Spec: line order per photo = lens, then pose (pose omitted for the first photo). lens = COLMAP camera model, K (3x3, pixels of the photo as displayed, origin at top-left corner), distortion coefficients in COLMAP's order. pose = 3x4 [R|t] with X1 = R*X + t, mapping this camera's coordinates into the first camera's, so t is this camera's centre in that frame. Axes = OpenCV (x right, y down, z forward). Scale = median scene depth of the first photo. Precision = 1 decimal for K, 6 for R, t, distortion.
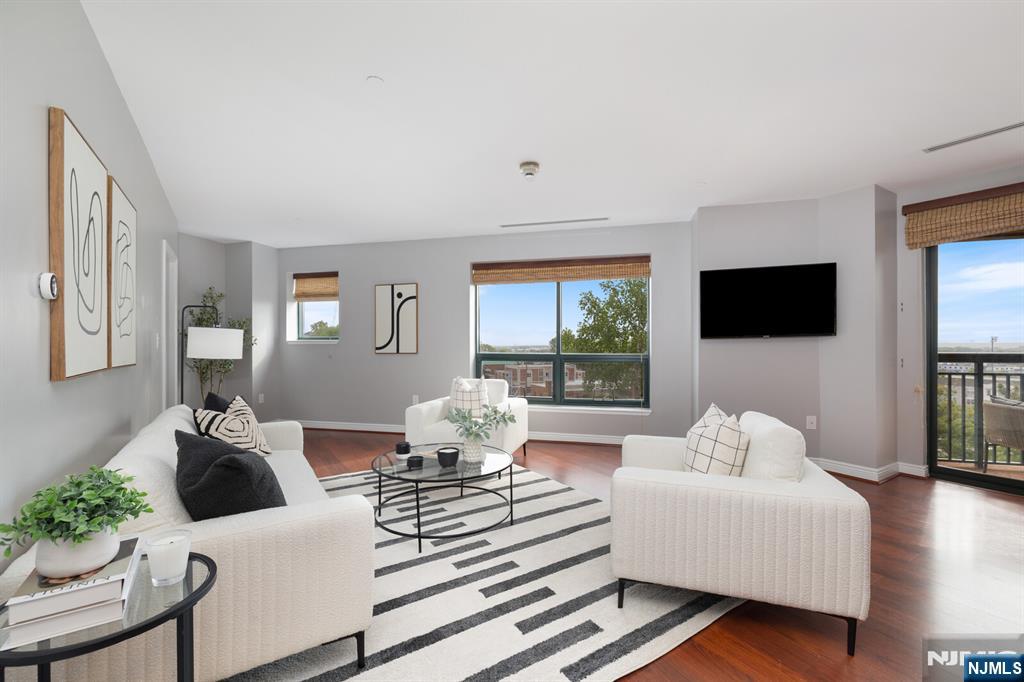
lens RADIAL K [[433.3, 0, 508.4], [0, 433.3, 344.8], [0, 0, 1]] dist [-0.006609, -0.000007]
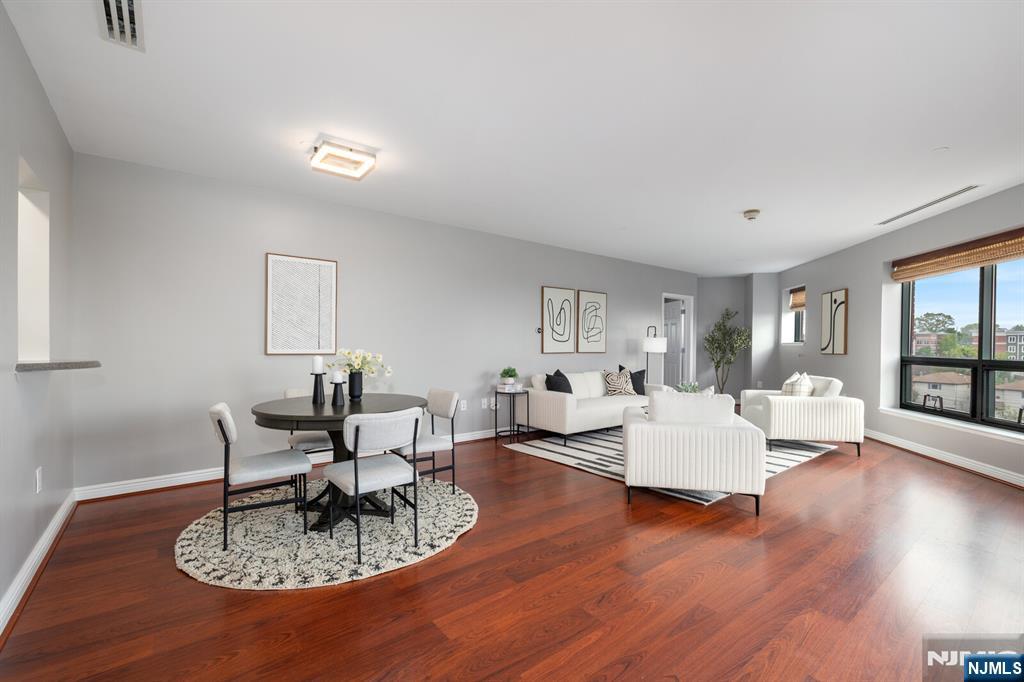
lens RADIAL K [[433.3, 0, 507.1], [0, 433.3, 344.8], [0, 0, 1]] dist [-0.006609, -0.000007]
pose [[0.108110, 0.001743, -0.994137, 0.749403], [-0.006817, 0.999976, 0.001012, 0.000770], [0.994116, 0.006667, 0.108119, 0.050939]]
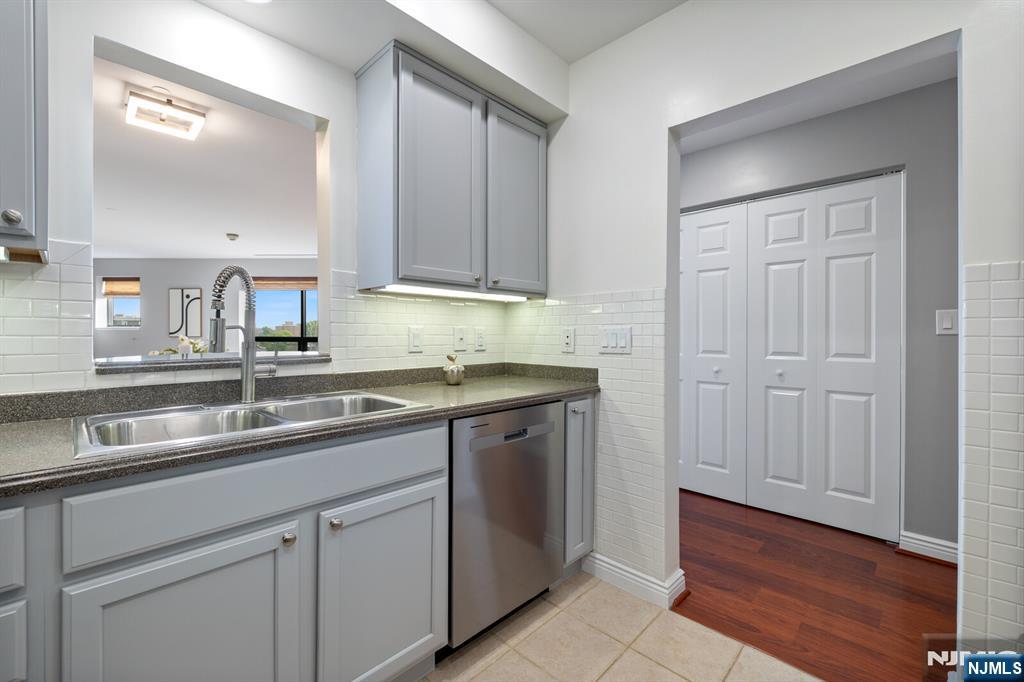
lens RADIAL K [[433.3, 0, 513.9], [0, 433.3, 337.1], [0, 0, 1]] dist [-0.006609, -0.000007]
pose [[0.970222, -0.002108, 0.242208, 0.450165], [0.000243, 0.999970, 0.007729, 0.009164], [-0.242217, -0.007440, 0.970193, -0.650503]]
